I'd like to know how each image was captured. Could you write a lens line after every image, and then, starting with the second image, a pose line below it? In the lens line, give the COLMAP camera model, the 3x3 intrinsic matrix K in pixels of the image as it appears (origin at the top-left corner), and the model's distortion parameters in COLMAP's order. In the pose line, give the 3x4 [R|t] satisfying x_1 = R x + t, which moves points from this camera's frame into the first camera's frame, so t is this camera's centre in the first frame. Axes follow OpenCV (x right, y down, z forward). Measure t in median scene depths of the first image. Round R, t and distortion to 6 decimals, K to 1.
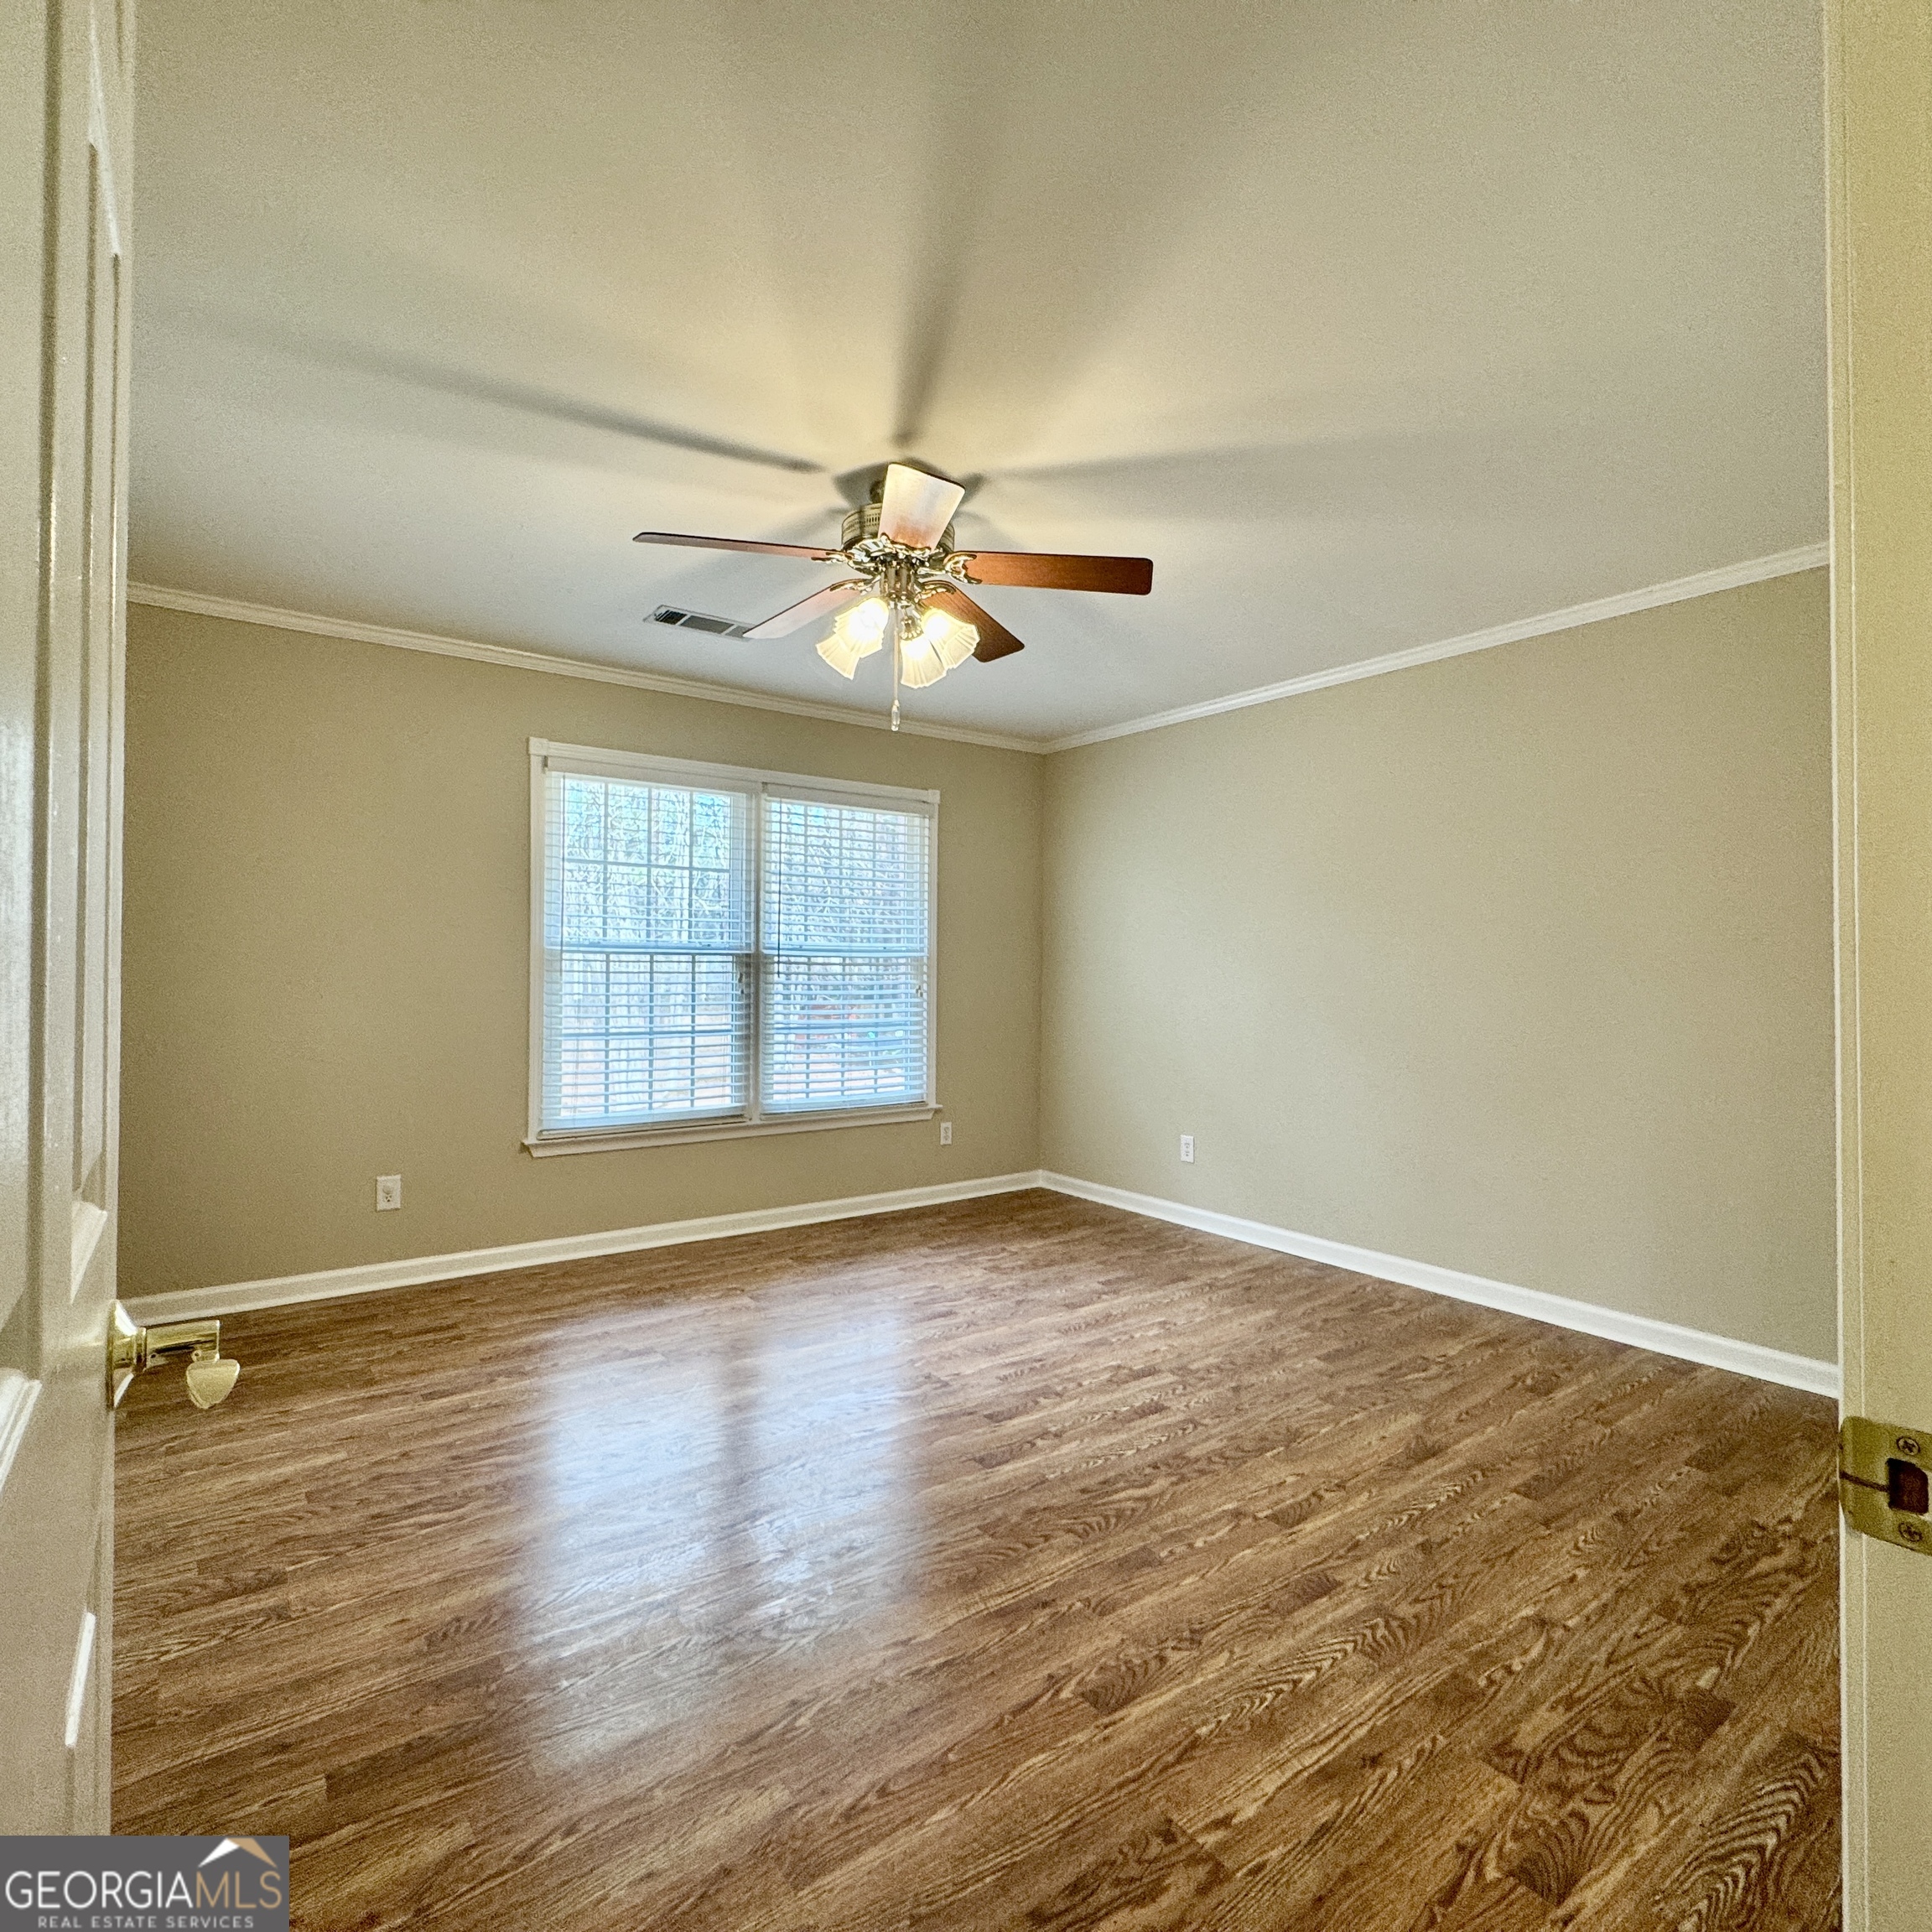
lens RADIAL K [[1035.9, 0, 971.7], [0, 1035.9, 963.3], [0, 0, 1]] dist [-0.002213, -0.001546]
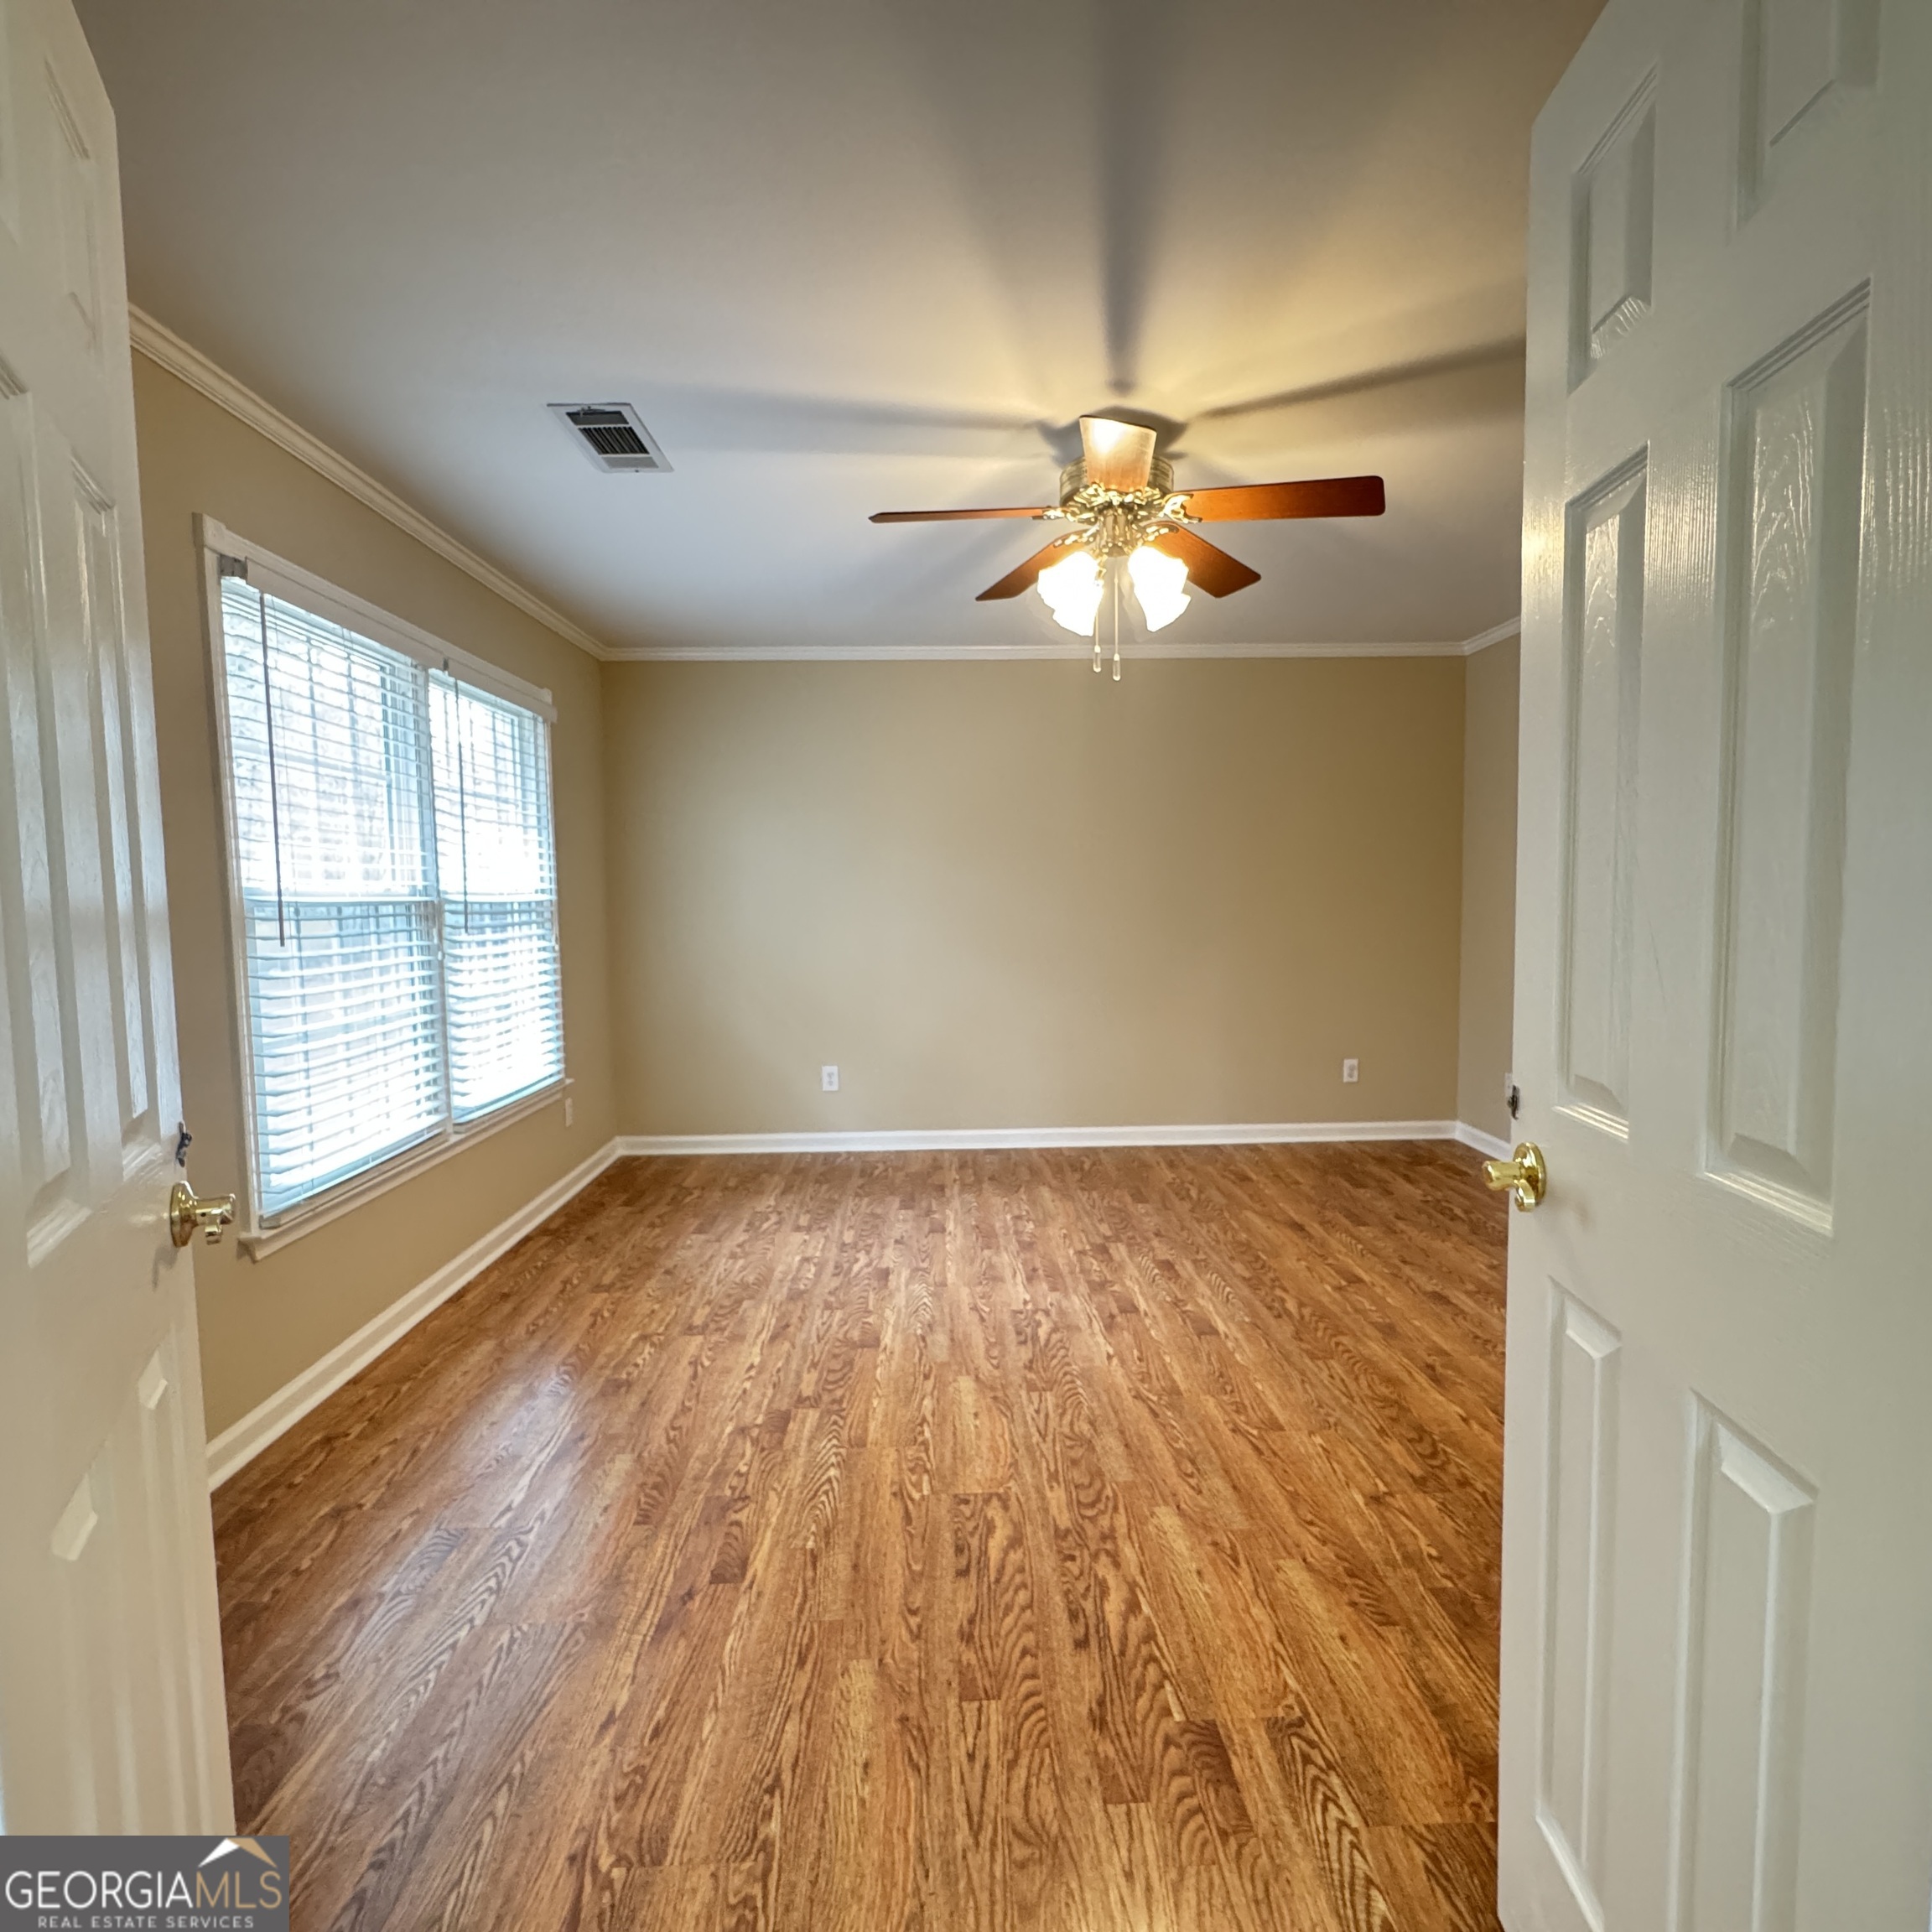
lens RADIAL K [[1035.9, 0, 972.7], [0, 1035.9, 965.7], [0, 0, 1]] dist [-0.002213, -0.001546]
pose [[0.570993, -0.072850, 0.817716, -0.848841], [0.013210, 0.996741, 0.079574, -0.023793], [-0.820849, -0.034634, 0.570095, 0.447280]]
